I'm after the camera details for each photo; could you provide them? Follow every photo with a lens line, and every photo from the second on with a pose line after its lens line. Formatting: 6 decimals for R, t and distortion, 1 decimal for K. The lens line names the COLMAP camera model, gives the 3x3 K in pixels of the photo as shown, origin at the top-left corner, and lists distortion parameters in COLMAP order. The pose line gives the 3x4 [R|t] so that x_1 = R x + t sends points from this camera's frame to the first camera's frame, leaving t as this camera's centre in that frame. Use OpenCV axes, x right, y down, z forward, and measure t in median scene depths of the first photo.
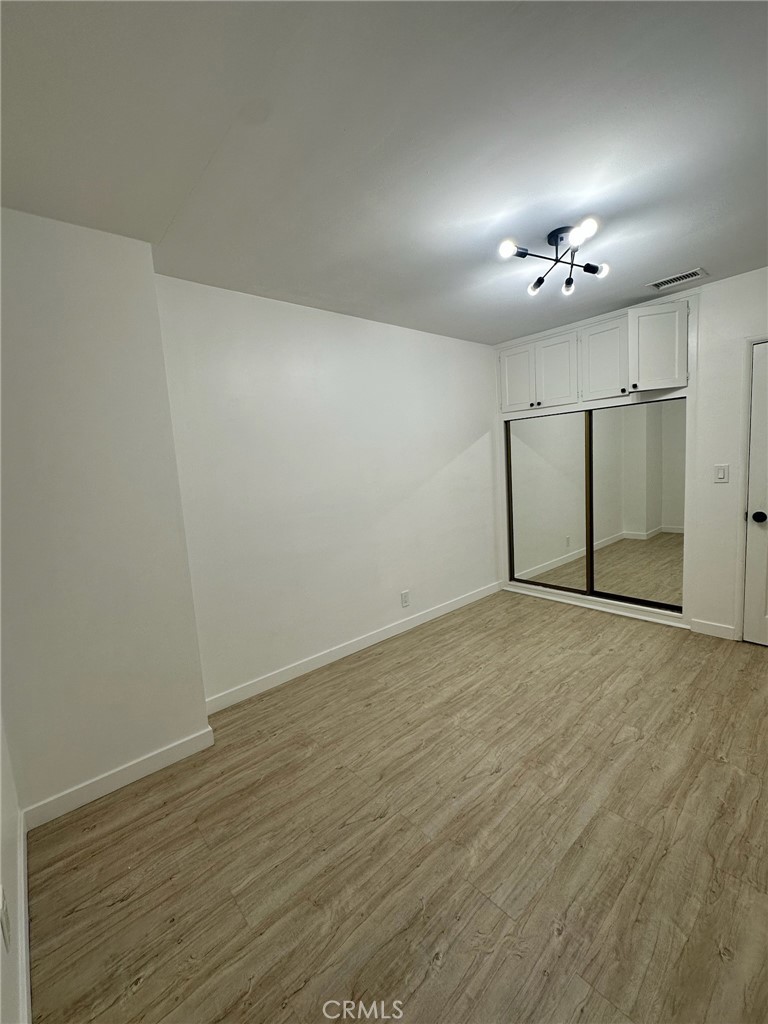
lens RADIAL K [[418.9, 0, 374.2], [0, 418.9, 505.8], [0, 0, 1]] dist [-0.004209, 0.001099]
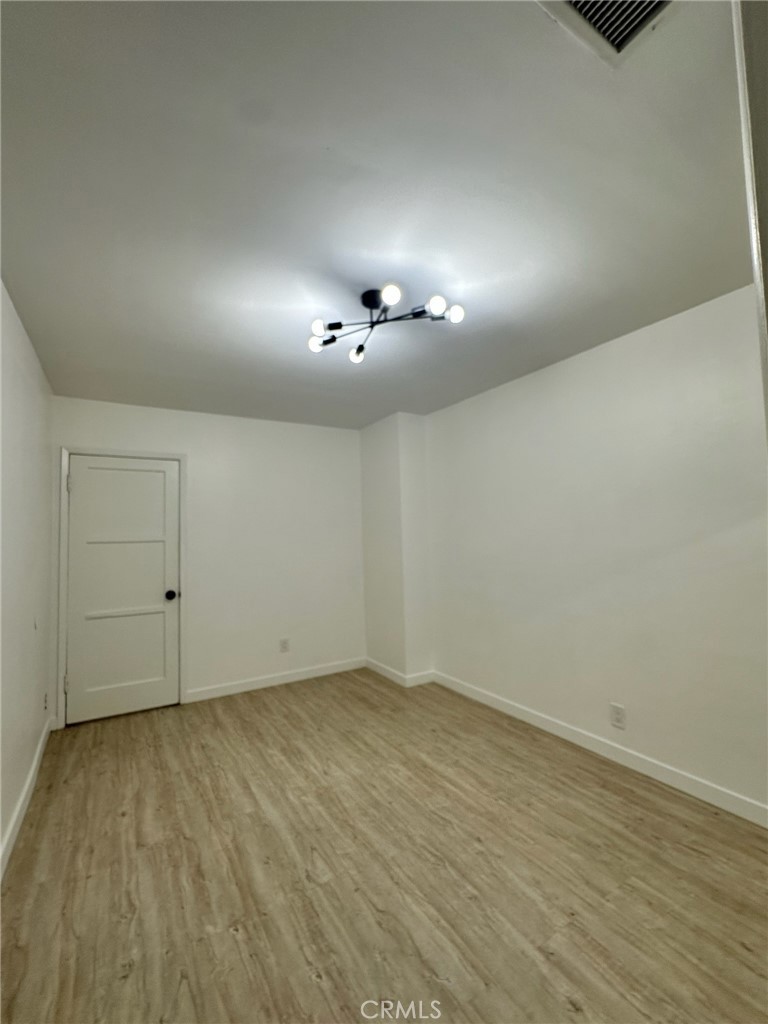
lens RADIAL K [[418.9, 0, 388.9], [0, 418.9, 504.7], [0, 0, 1]] dist [-0.004209, 0.001099]
pose [[-0.127499, -0.000631, -0.991839, 1.385514], [-0.066120, 0.997781, 0.007865, -0.184265], [0.989632, 0.066583, -0.127257, 1.173603]]
